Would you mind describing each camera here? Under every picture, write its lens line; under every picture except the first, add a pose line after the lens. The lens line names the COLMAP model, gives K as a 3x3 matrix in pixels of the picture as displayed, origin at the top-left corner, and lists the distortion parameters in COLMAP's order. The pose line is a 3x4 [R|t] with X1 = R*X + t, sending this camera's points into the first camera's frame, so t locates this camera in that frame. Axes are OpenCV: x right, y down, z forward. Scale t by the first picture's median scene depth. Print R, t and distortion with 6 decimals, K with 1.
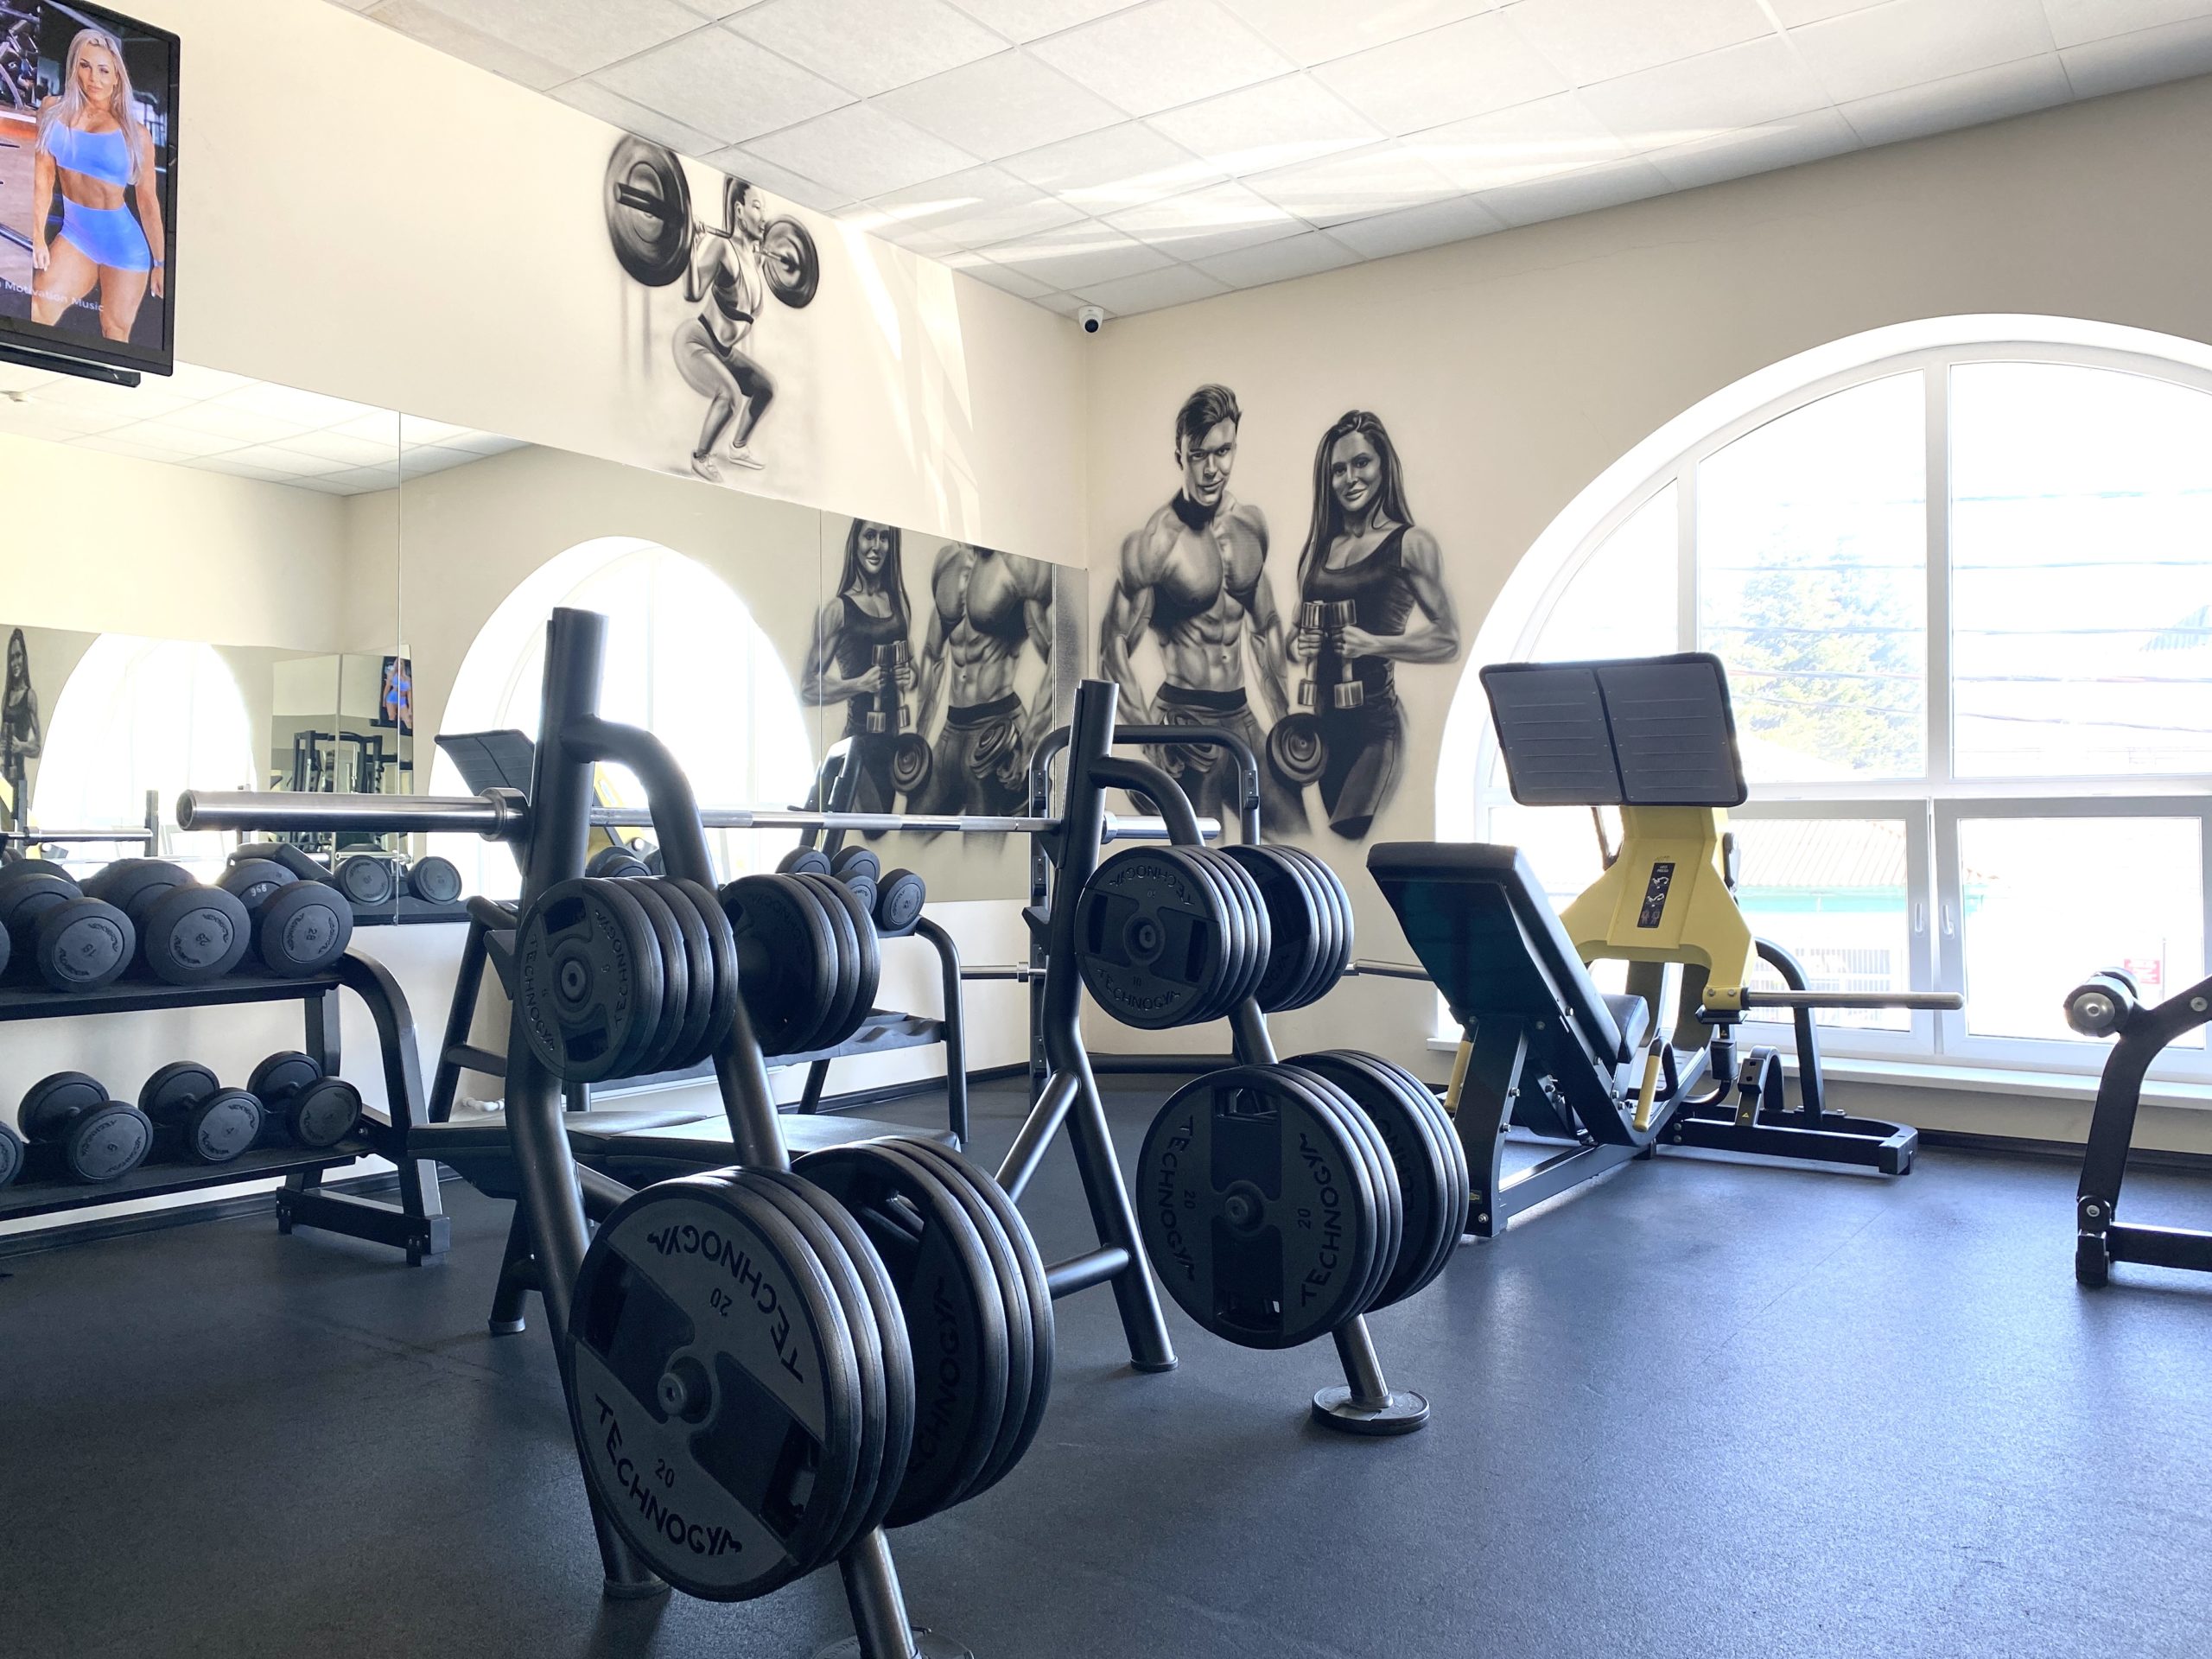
lens RADIAL K [[1689.6, 0, 1092.8], [0, 1689.6, 840.7], [0, 0, 1]] dist [0.035329, -0.049293]
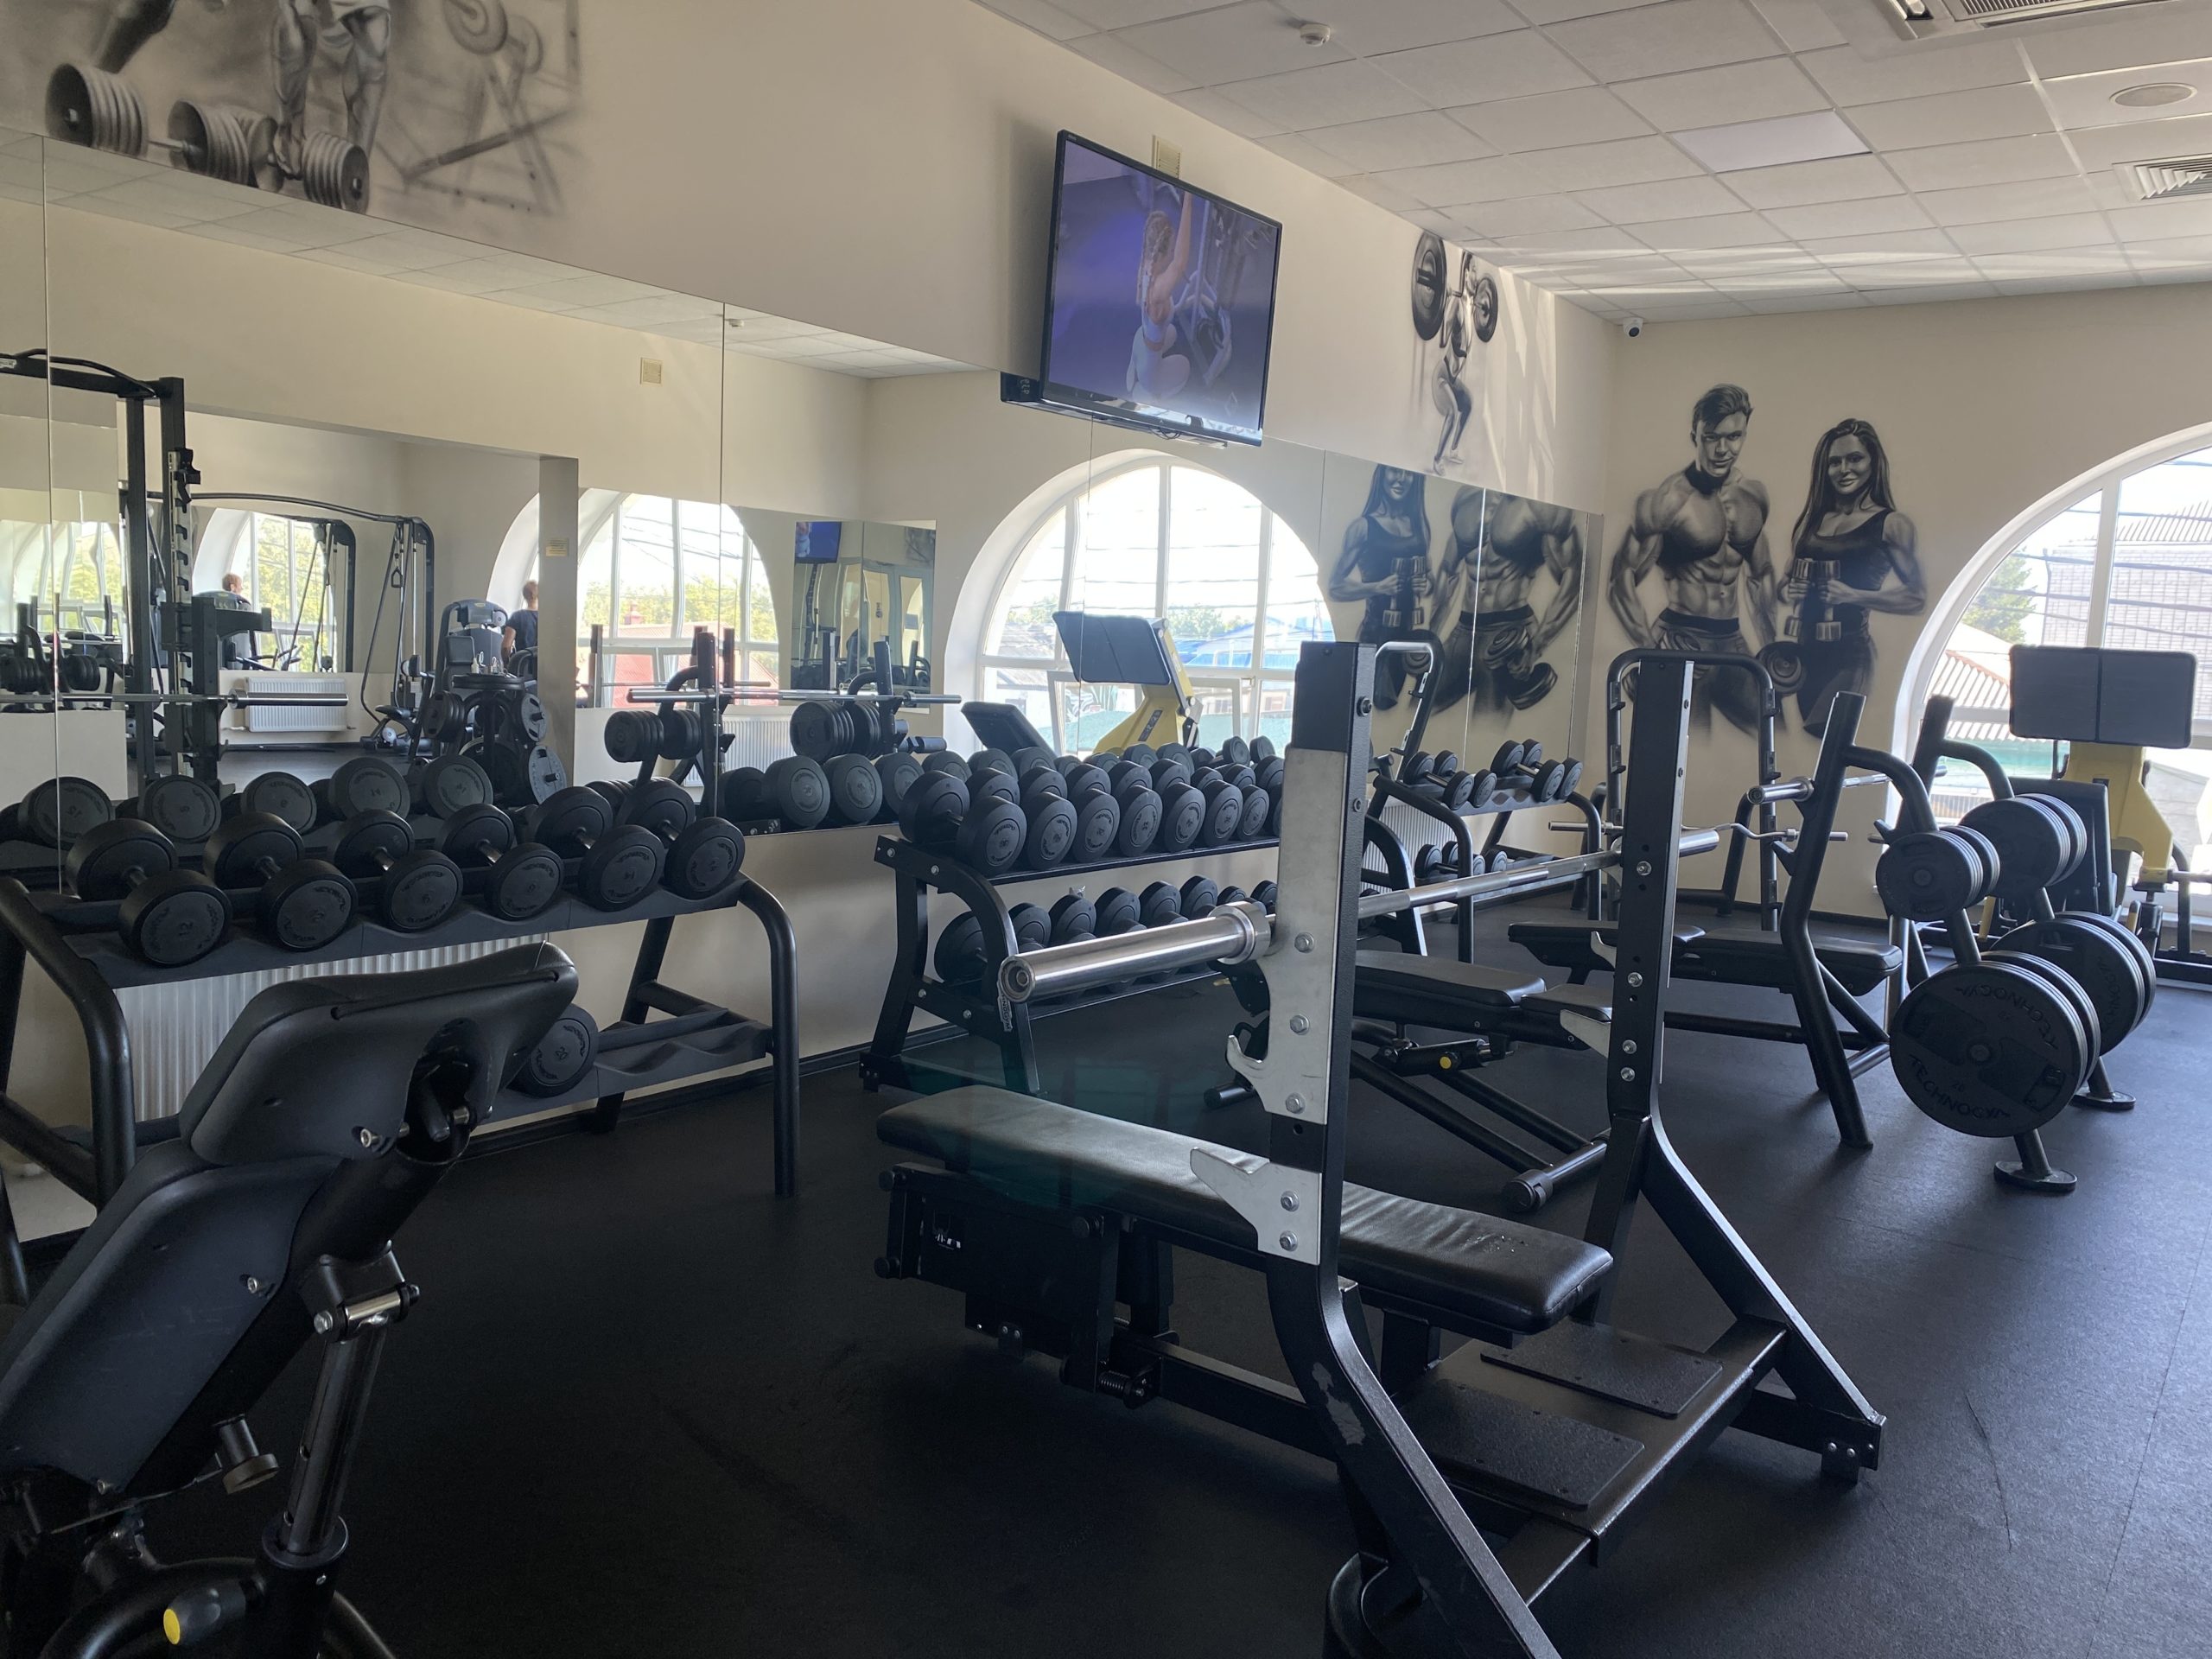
lens RADIAL K [[1689.6, 0, 1096.9], [0, 1689.6, 823.9], [0, 0, 1]] dist [0.035329, -0.049293]
pose [[0.998807, 0.047662, -0.010589, -0.419617], [-0.046213, 0.992861, 0.109958, -0.056376], [0.015754, -0.109338, 0.993880, -0.385719]]
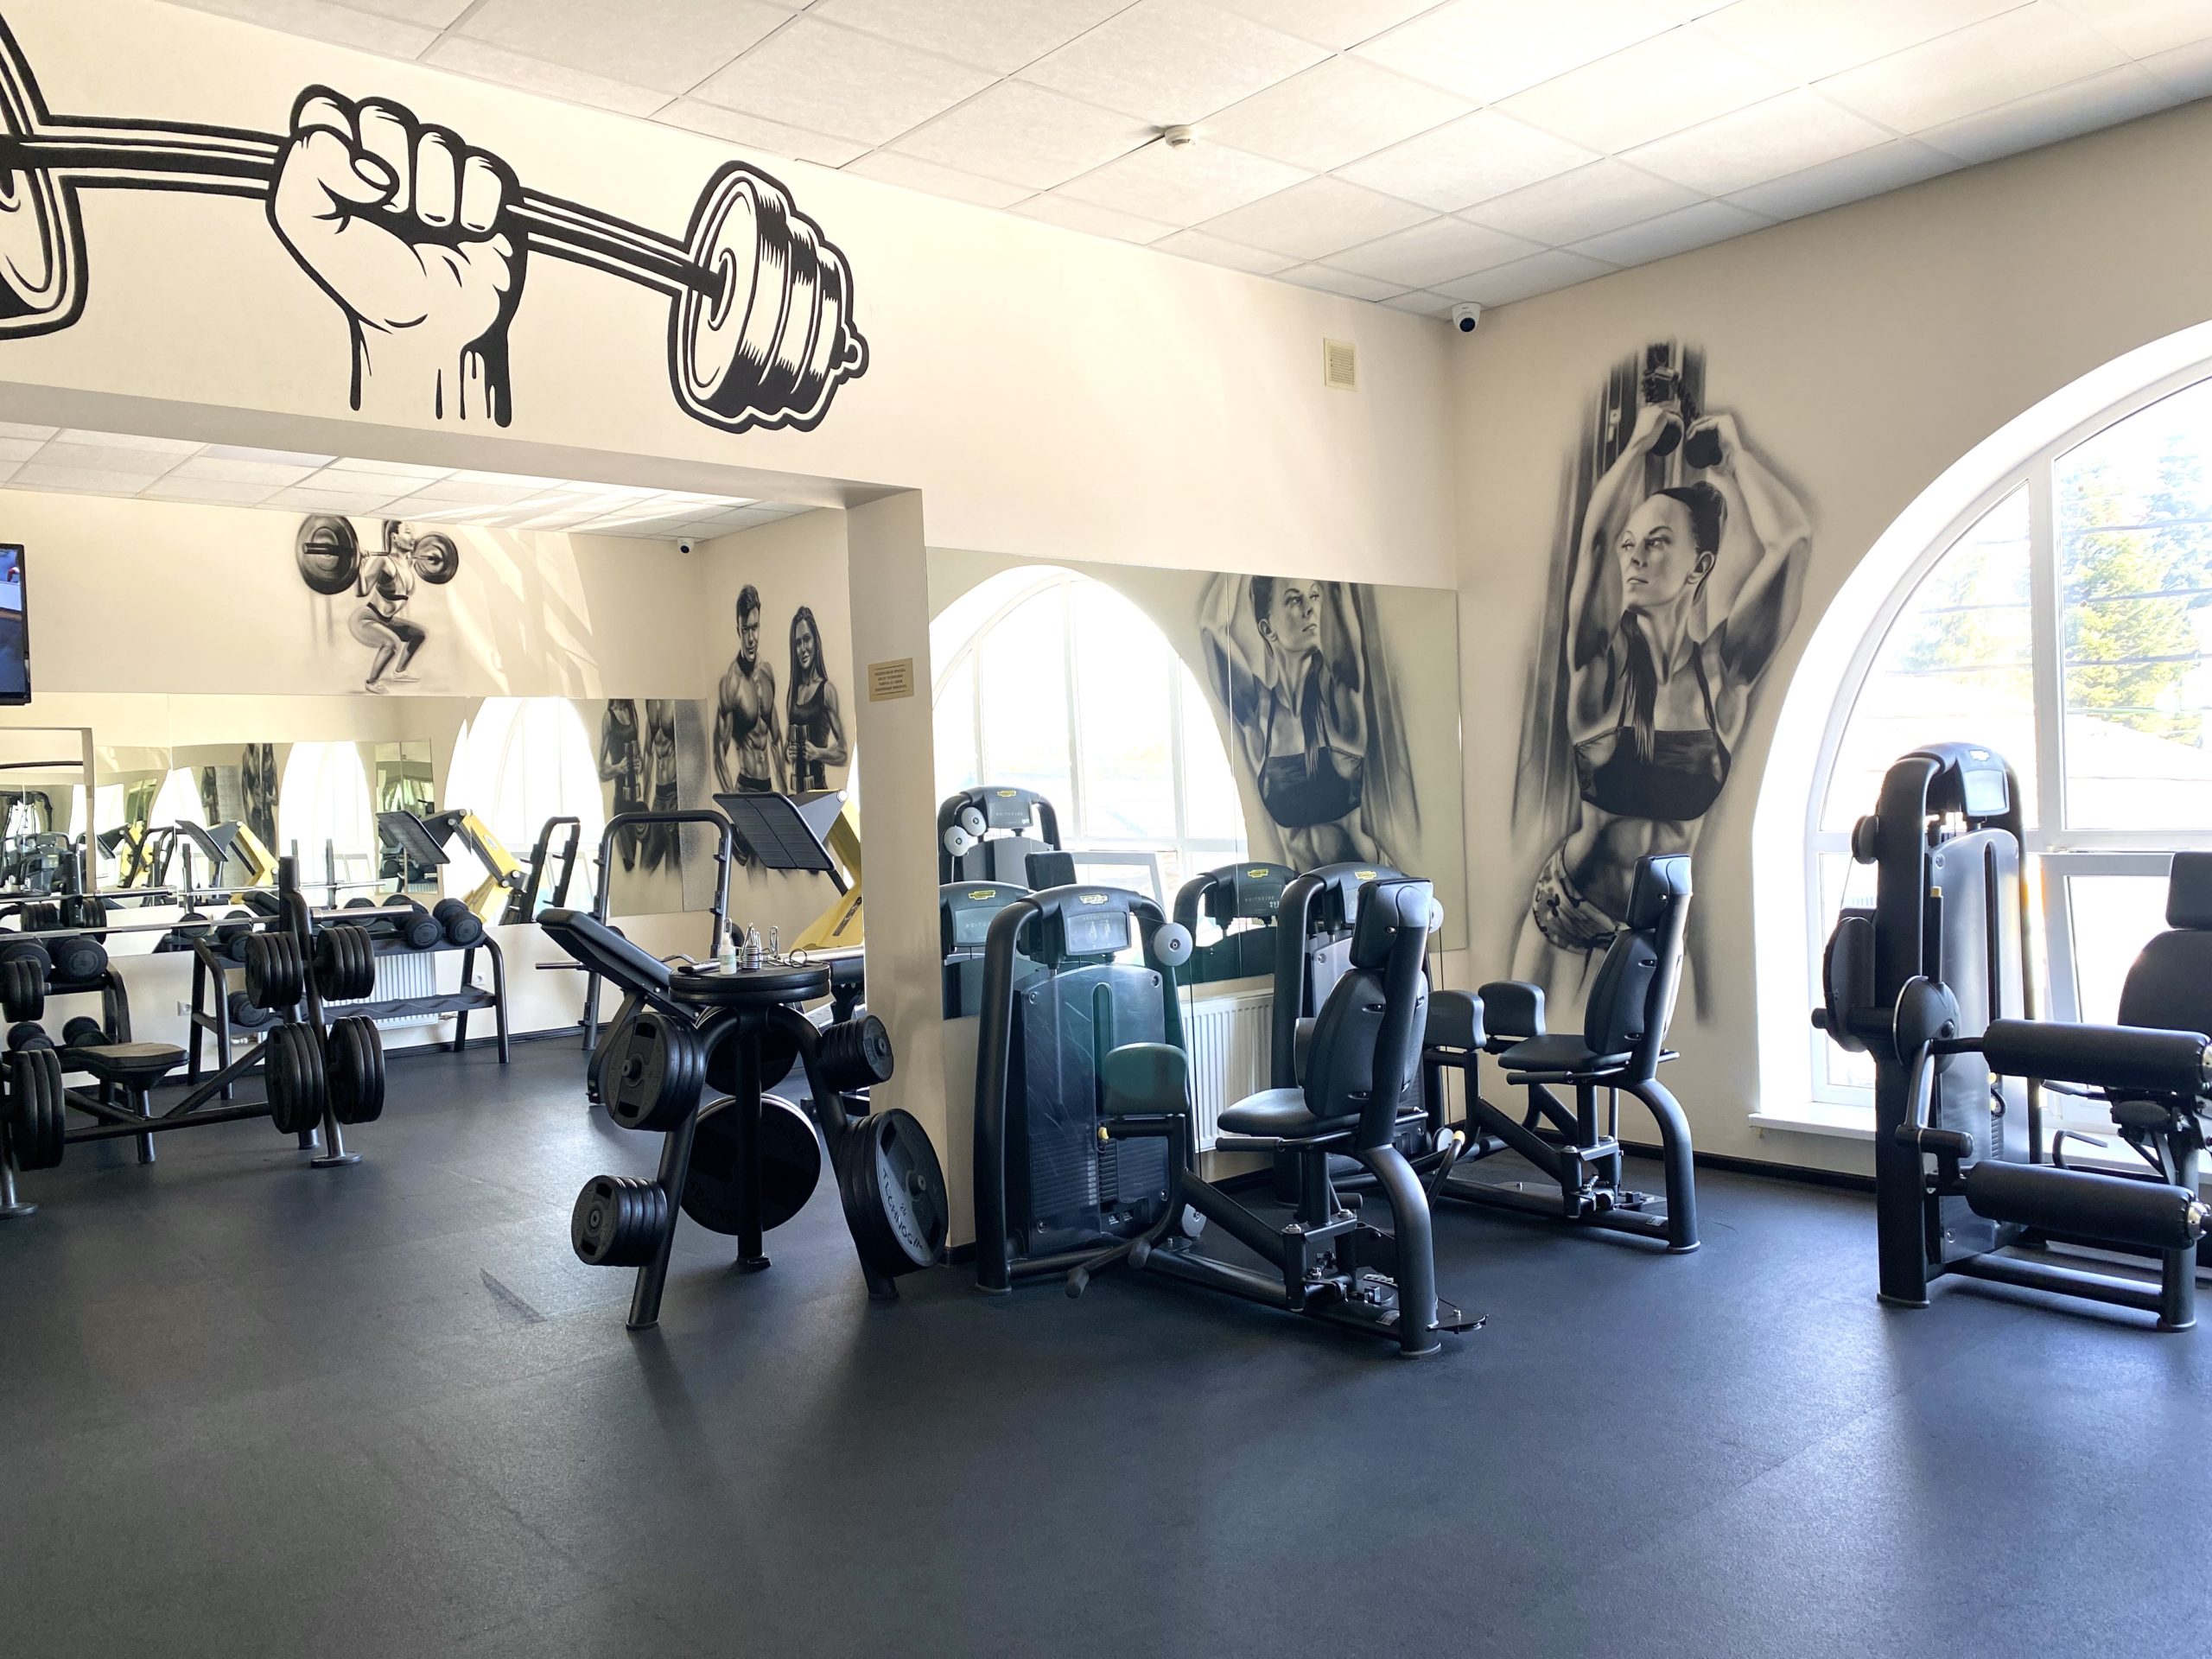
lens RADIAL K [[1689.6, 0, 1116.3], [0, 1689.6, 831.9], [0, 0, 1]] dist [0.035329, -0.049293]
pose [[0.974992, -0.031658, -0.219973, 0.798553], [0.038439, 0.998907, 0.026611, -0.073545], [0.218890, -0.034401, 0.975143, -0.504952]]
